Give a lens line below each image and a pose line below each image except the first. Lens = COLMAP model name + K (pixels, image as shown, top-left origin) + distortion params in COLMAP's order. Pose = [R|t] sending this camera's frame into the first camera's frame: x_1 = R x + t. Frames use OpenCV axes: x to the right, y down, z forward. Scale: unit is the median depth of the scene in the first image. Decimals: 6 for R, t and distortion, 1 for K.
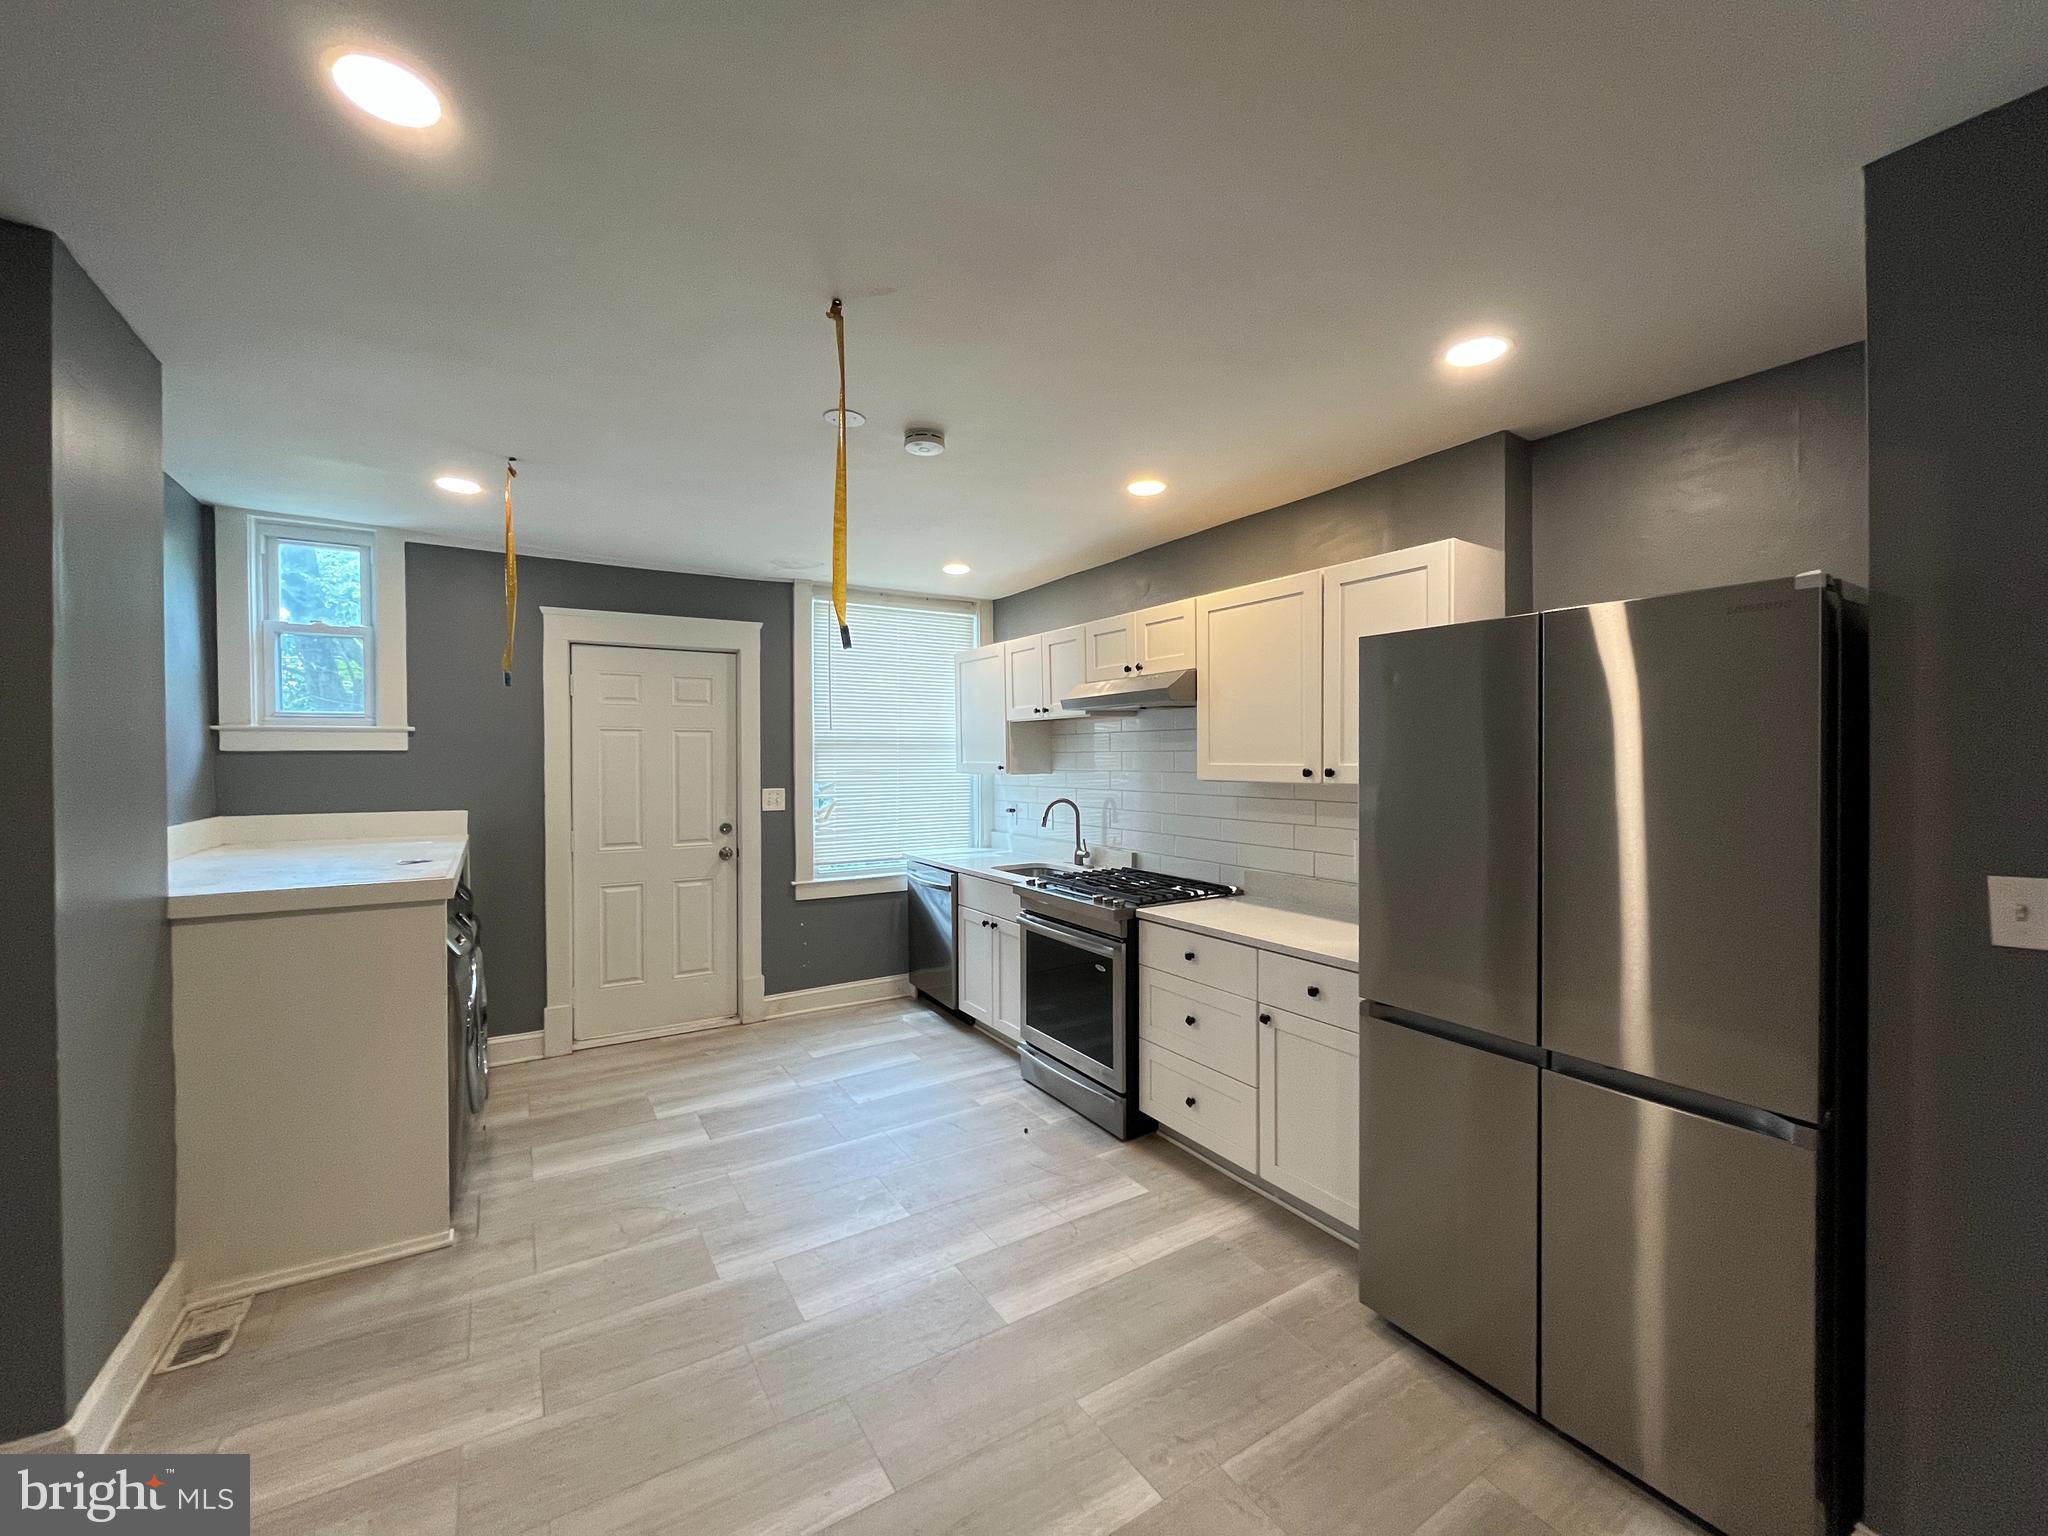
lens RADIAL K [[824.0, 0, 1027.7], [0, 824.0, 763.9], [0, 0, 1]] dist [-0.001559, 0.000005]
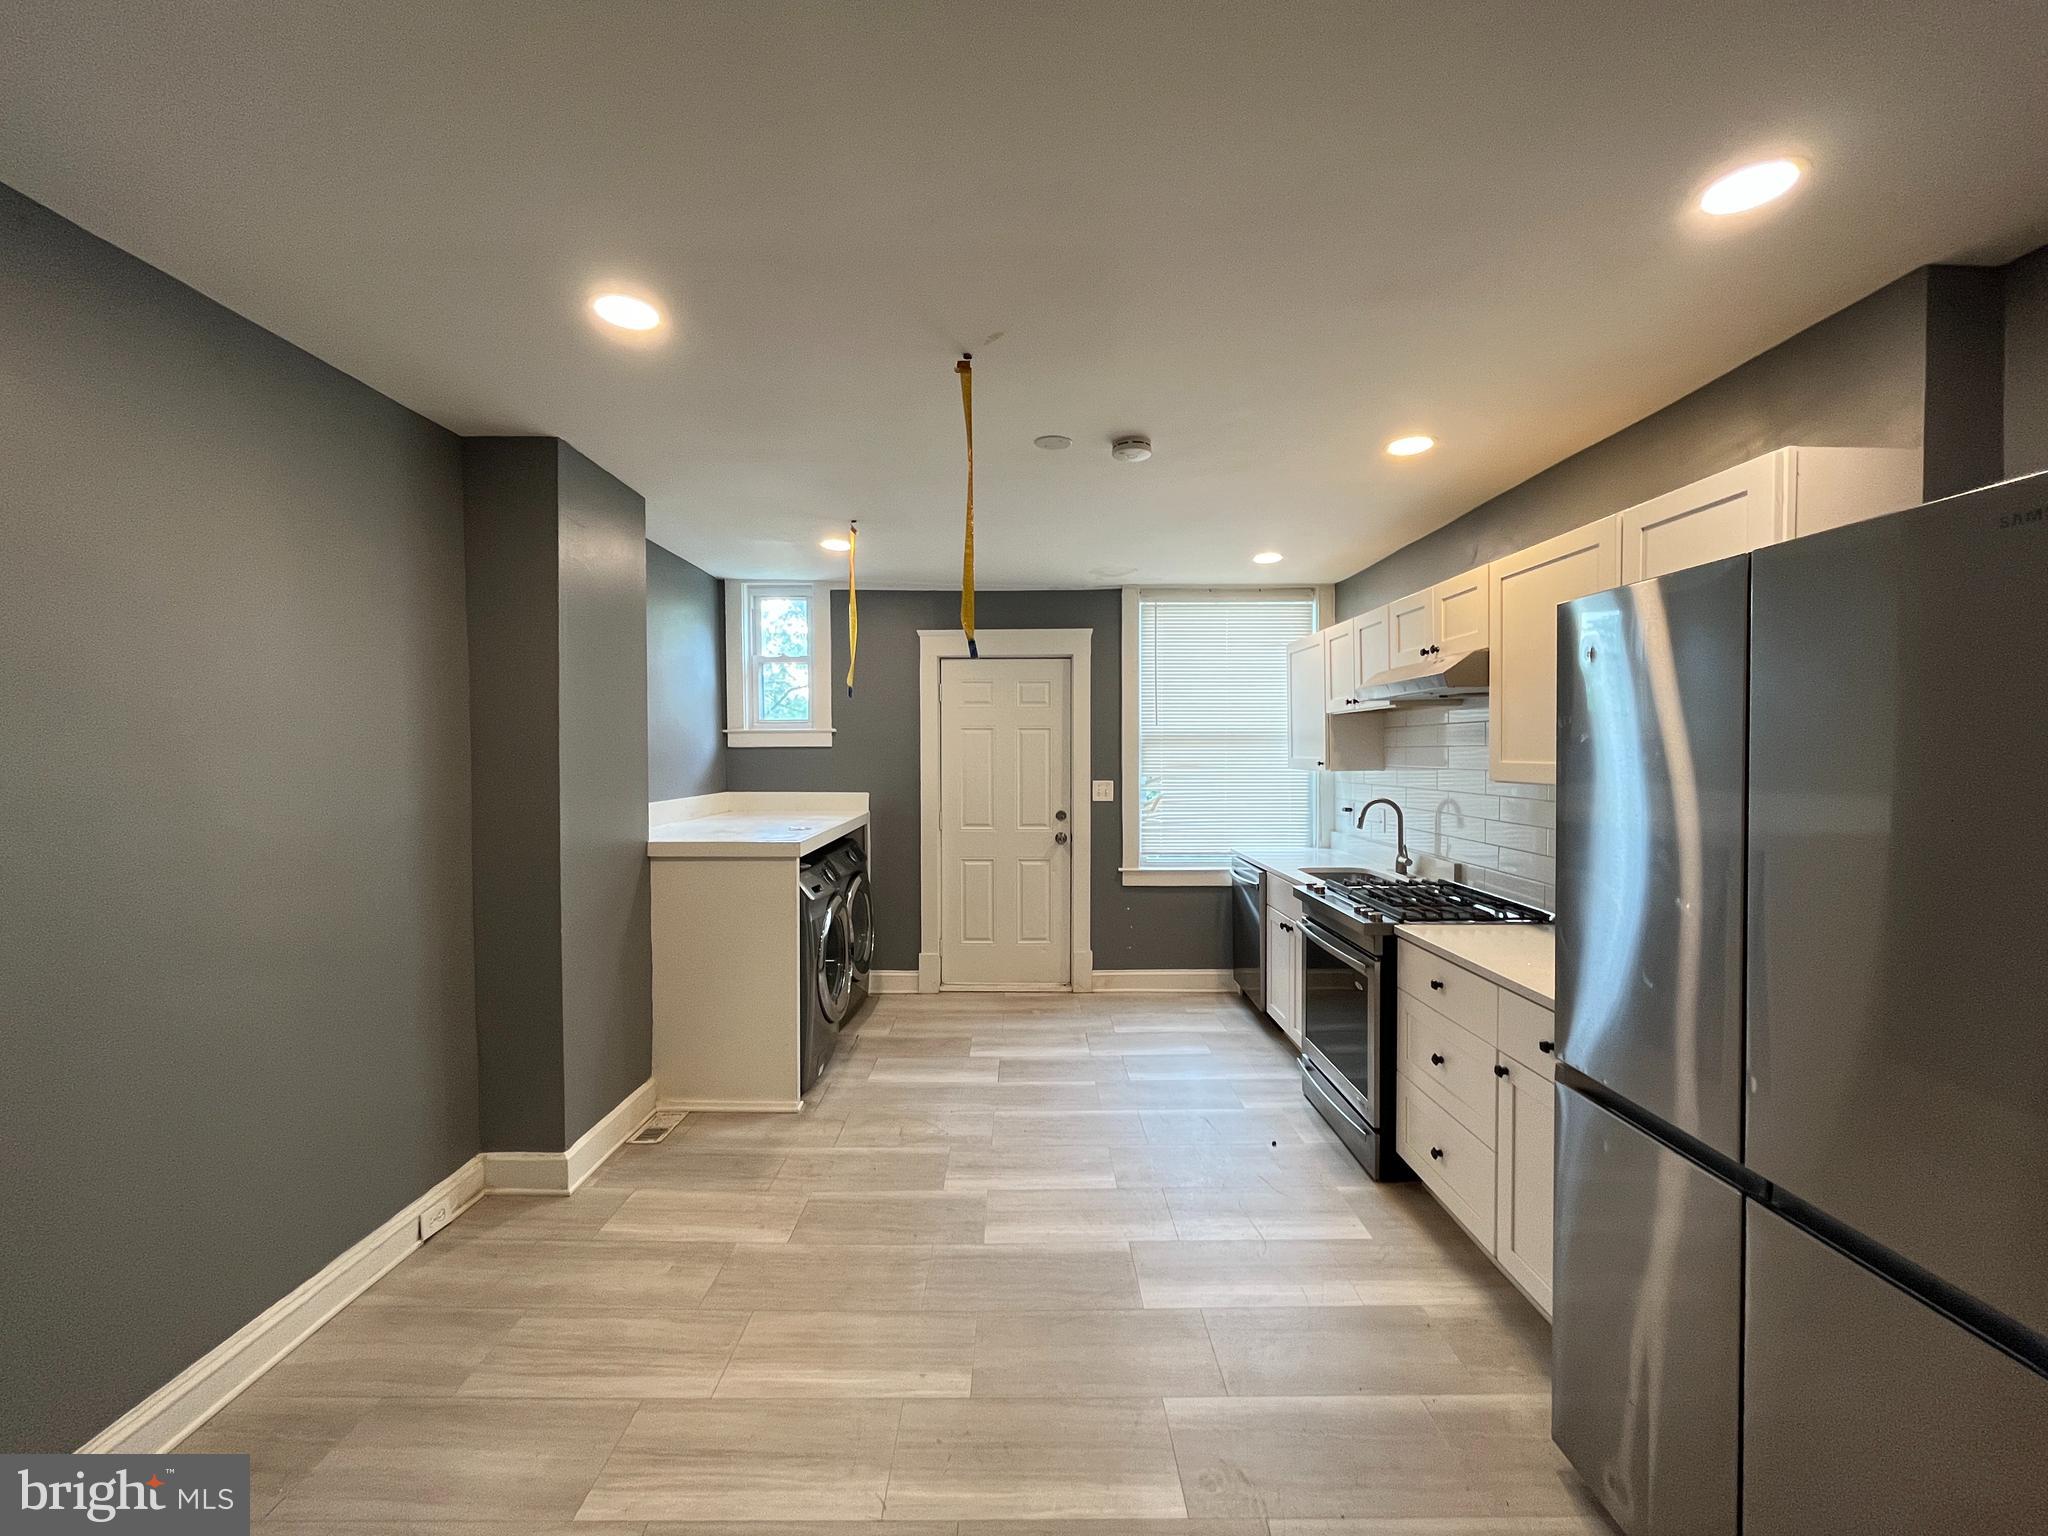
lens RADIAL K [[823.8, 0, 1029.4], [0, 823.8, 765.0], [0, 0, 1]] dist [0.000542, -0.000030]
pose [[0.849903, 0.010570, -0.526832, 0.239894], [-0.005452, 0.999922, 0.011266, -0.003273], [0.526910, -0.006703, 0.849894, 0.036911]]
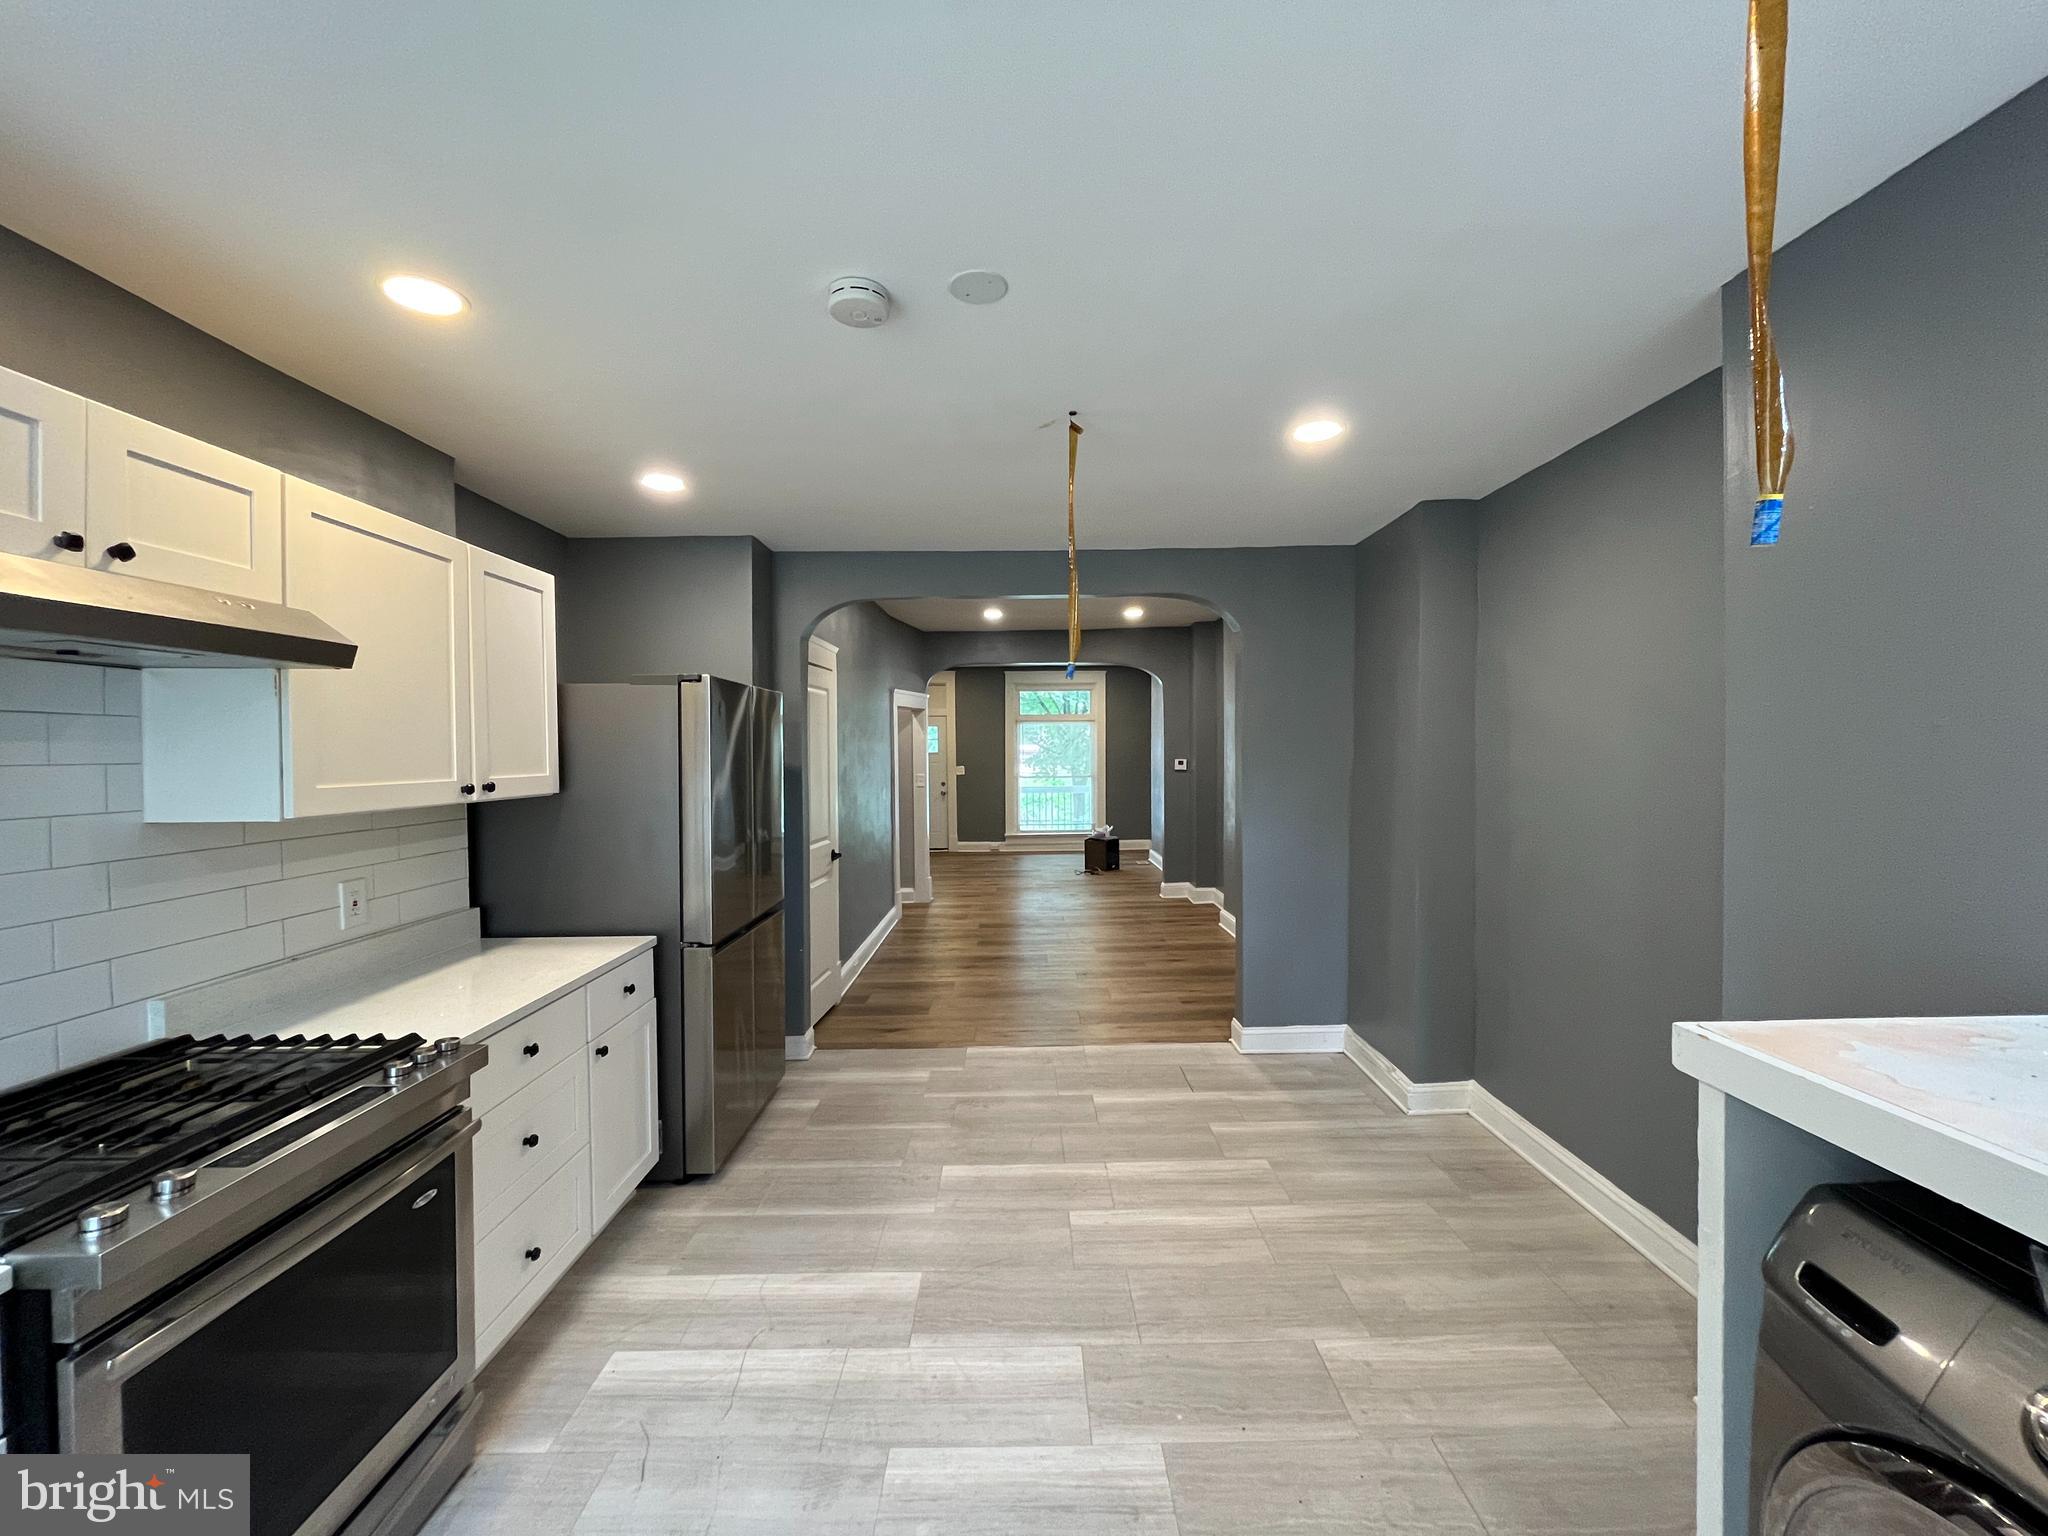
lens RADIAL K [[824.0, 0, 1027.7], [0, 824.0, 763.9], [0, 0, 1]] dist [-0.001559, 0.000005]
pose [[-0.849497, 0.001950, 0.527589, -0.455893], [0.015563, 0.999651, 0.021363, -0.018706], [-0.527363, 0.026358, -0.849231, 1.149079]]
